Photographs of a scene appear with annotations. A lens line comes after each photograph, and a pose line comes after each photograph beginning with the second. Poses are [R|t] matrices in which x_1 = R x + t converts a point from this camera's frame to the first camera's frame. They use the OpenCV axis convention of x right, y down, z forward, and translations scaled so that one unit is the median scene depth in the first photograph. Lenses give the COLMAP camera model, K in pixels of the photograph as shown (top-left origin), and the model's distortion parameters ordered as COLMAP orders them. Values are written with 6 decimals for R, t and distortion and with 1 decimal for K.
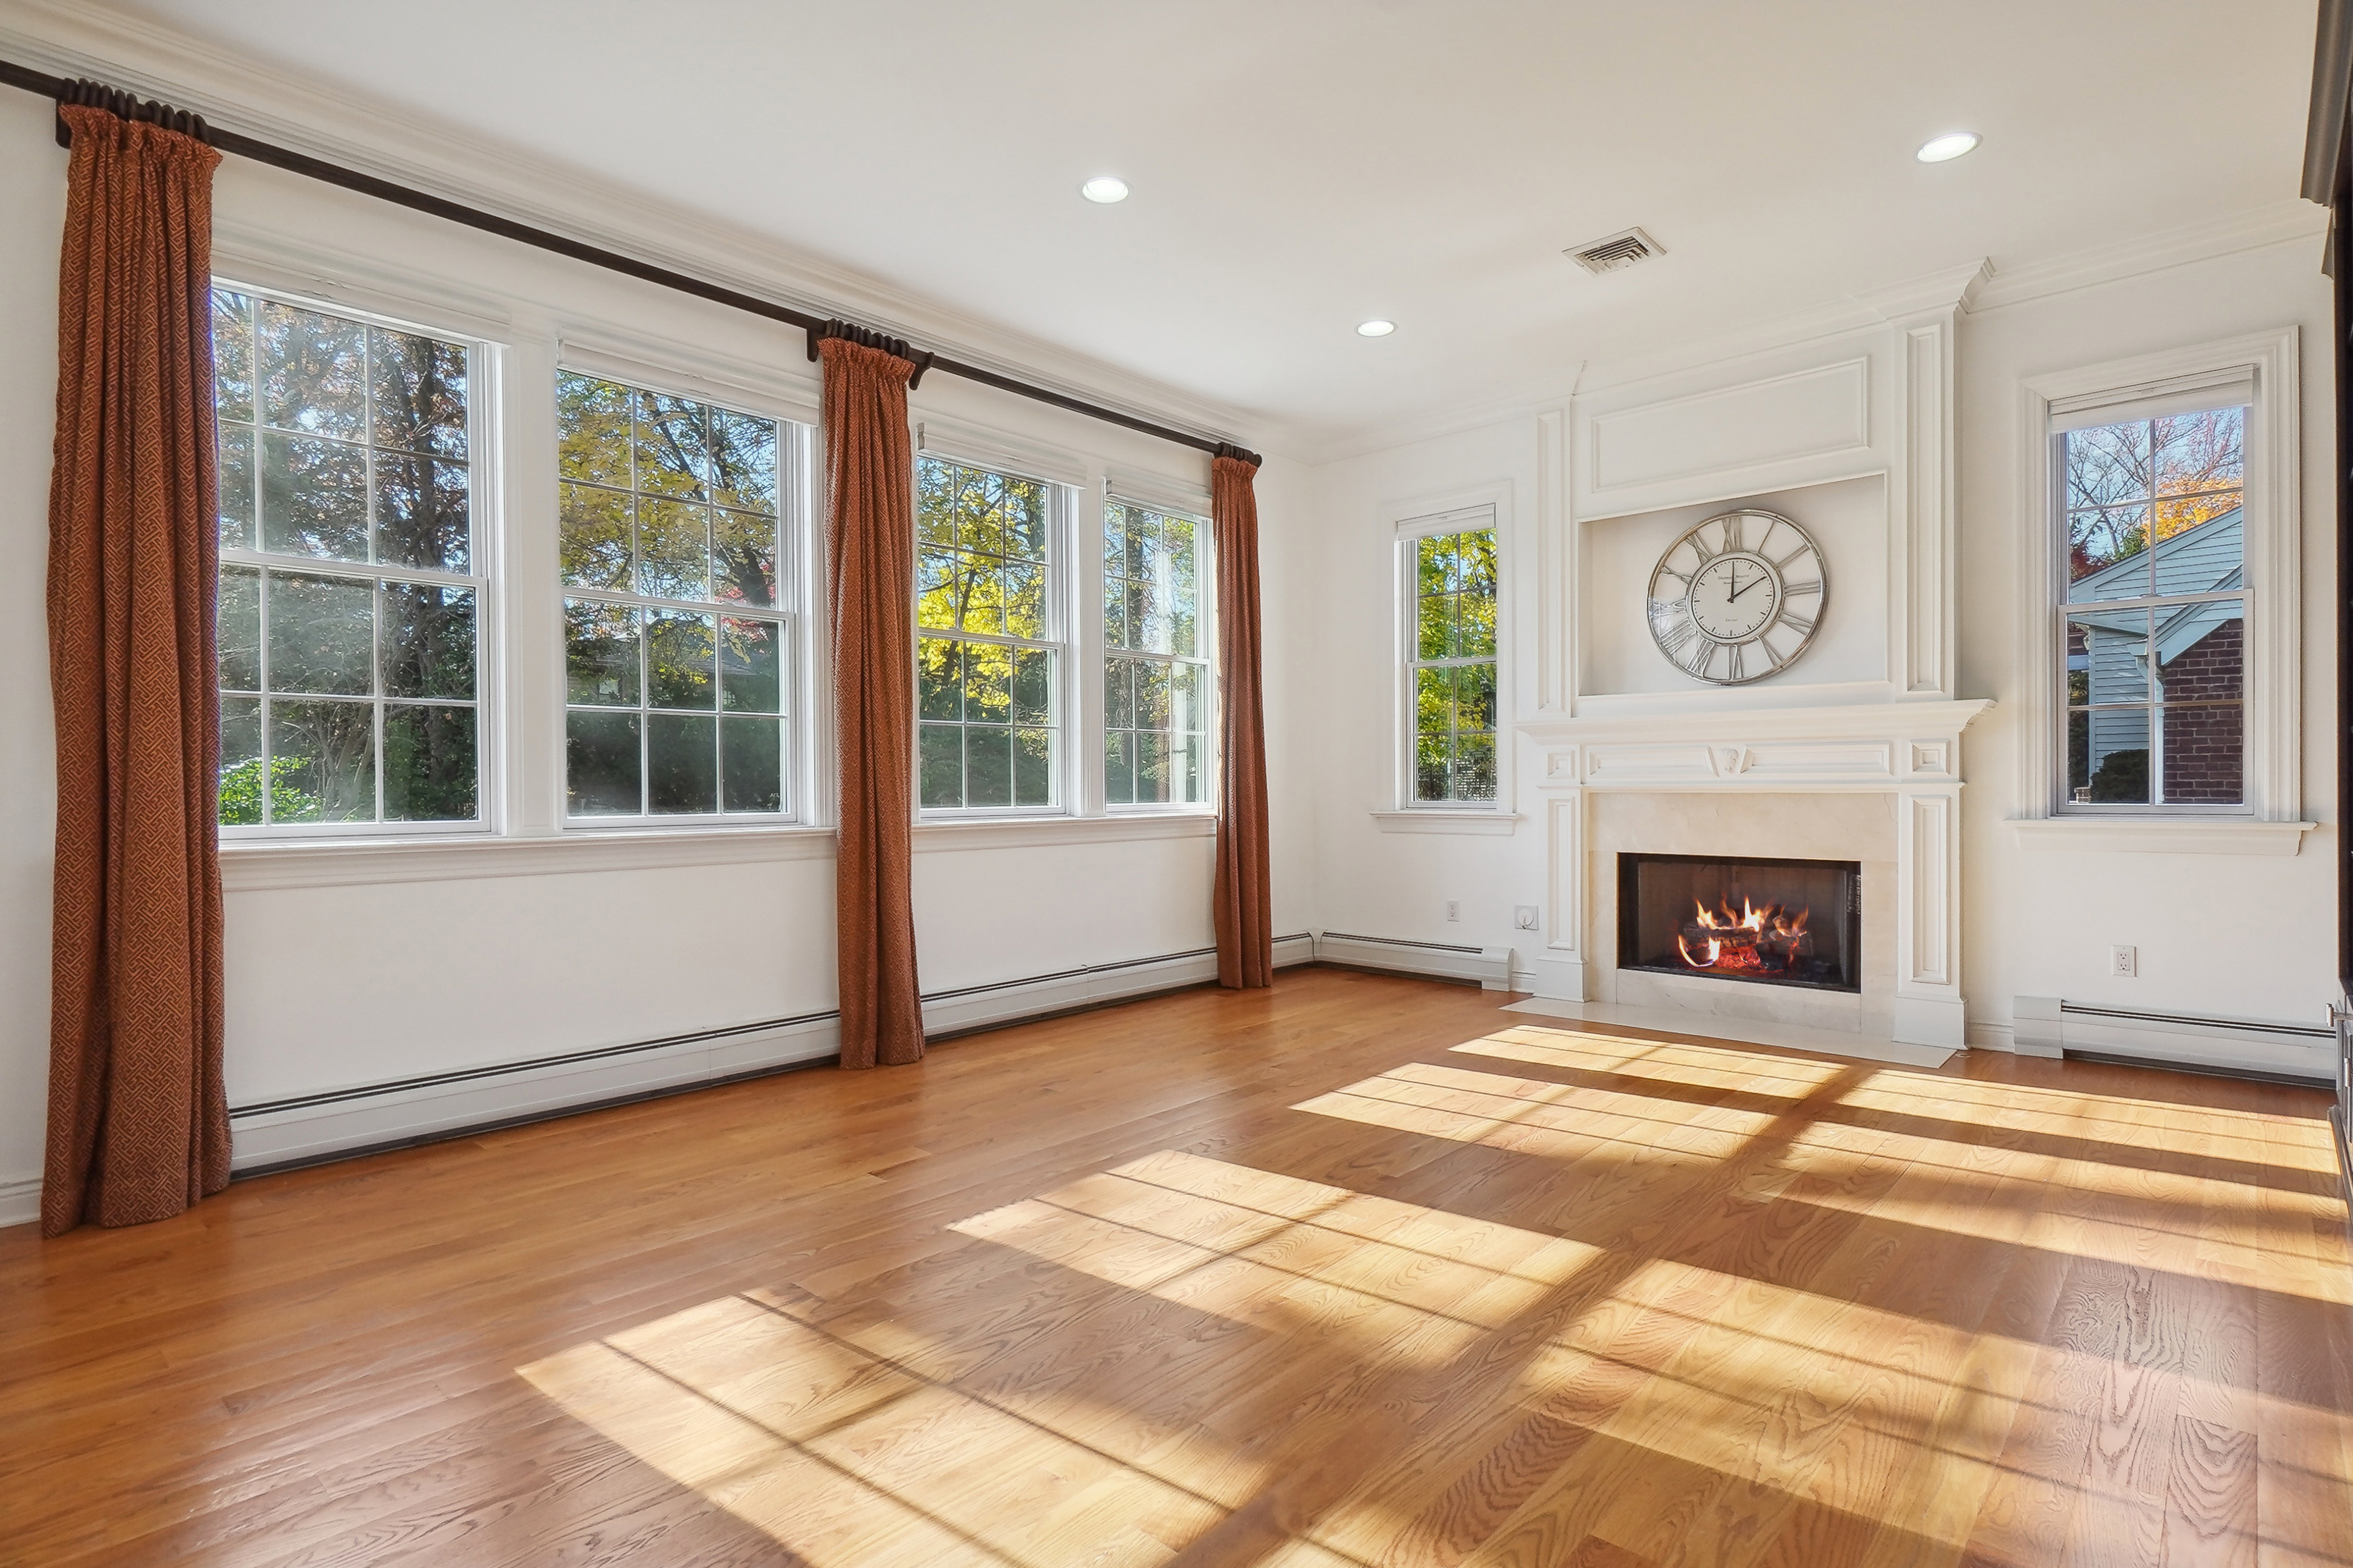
lens RADIAL K [[1161.7, 0, 1133.5], [0, 1161.7, 790.9], [0, 0, 1]] dist [-0.005538, 0.000997]
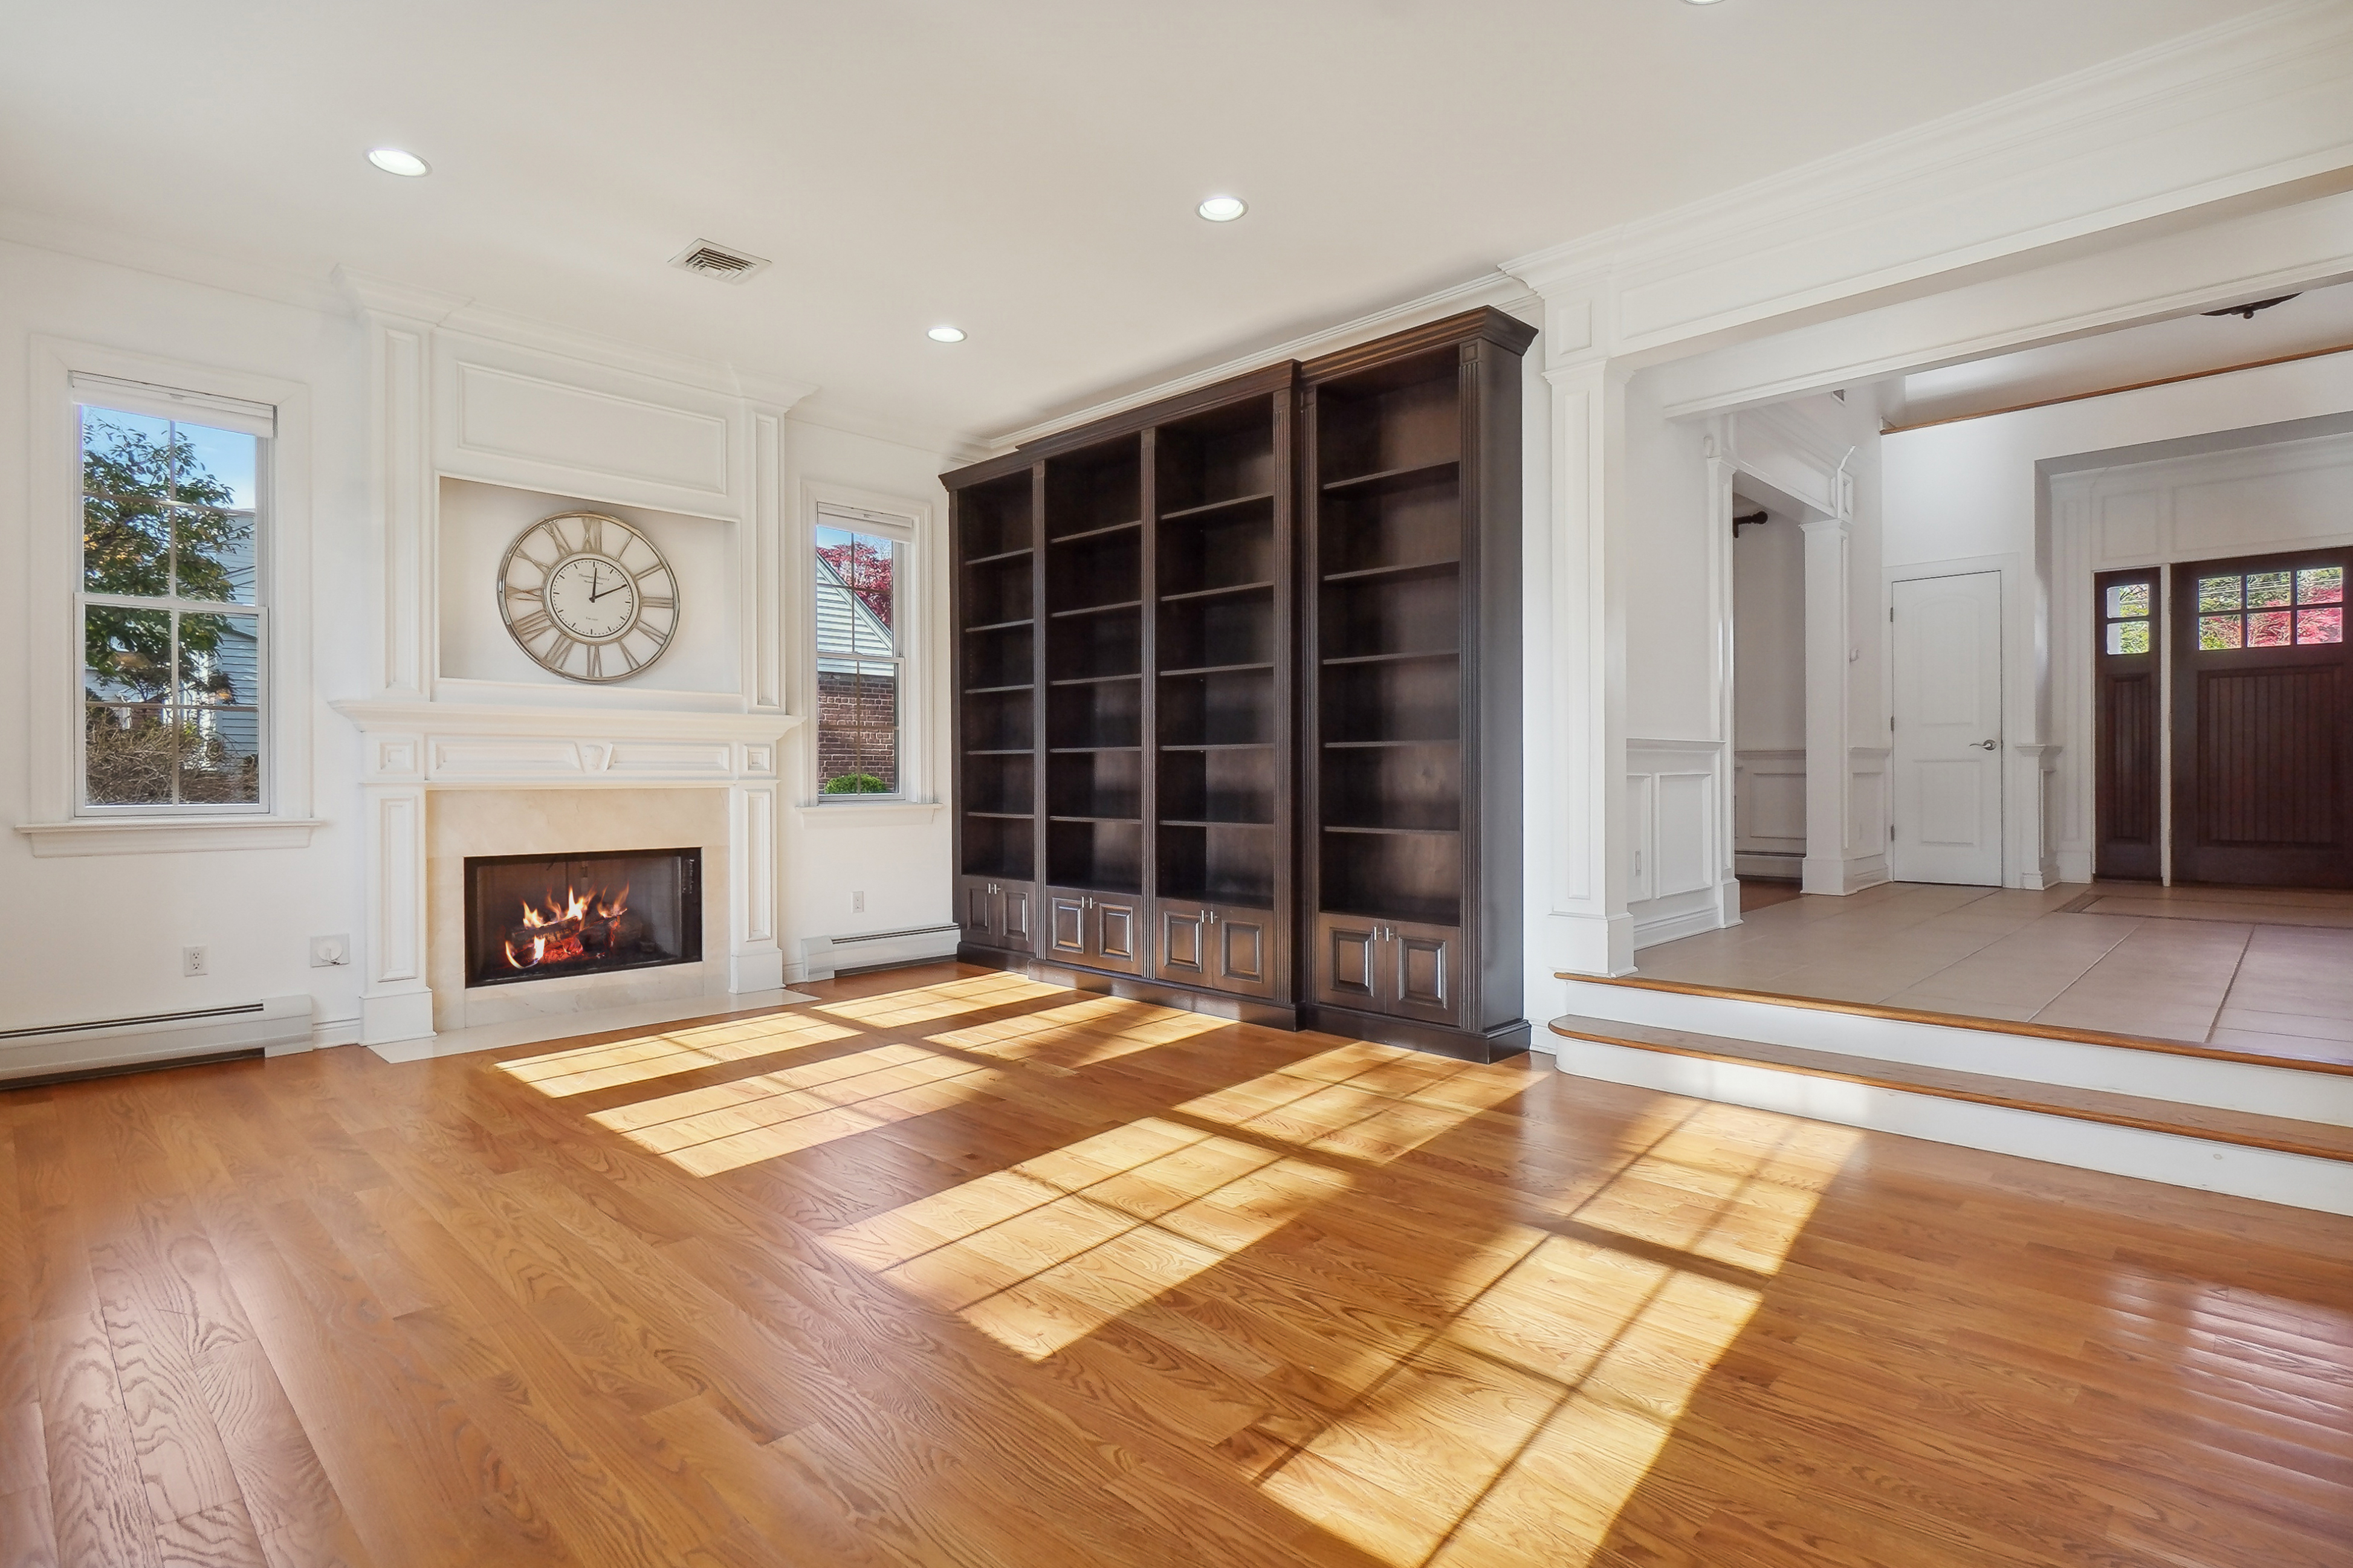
lens RADIAL K [[1161.7, 0, 1153.9], [0, 1161.7, 779.5], [0, 0, 1]] dist [-0.005538, 0.000997]
pose [[0.017774, 0.002148, 0.999840, -0.538593], [0.003639, 0.999991, -0.002213, -0.002735], [-0.999835, 0.003677, 0.017766, 0.532991]]
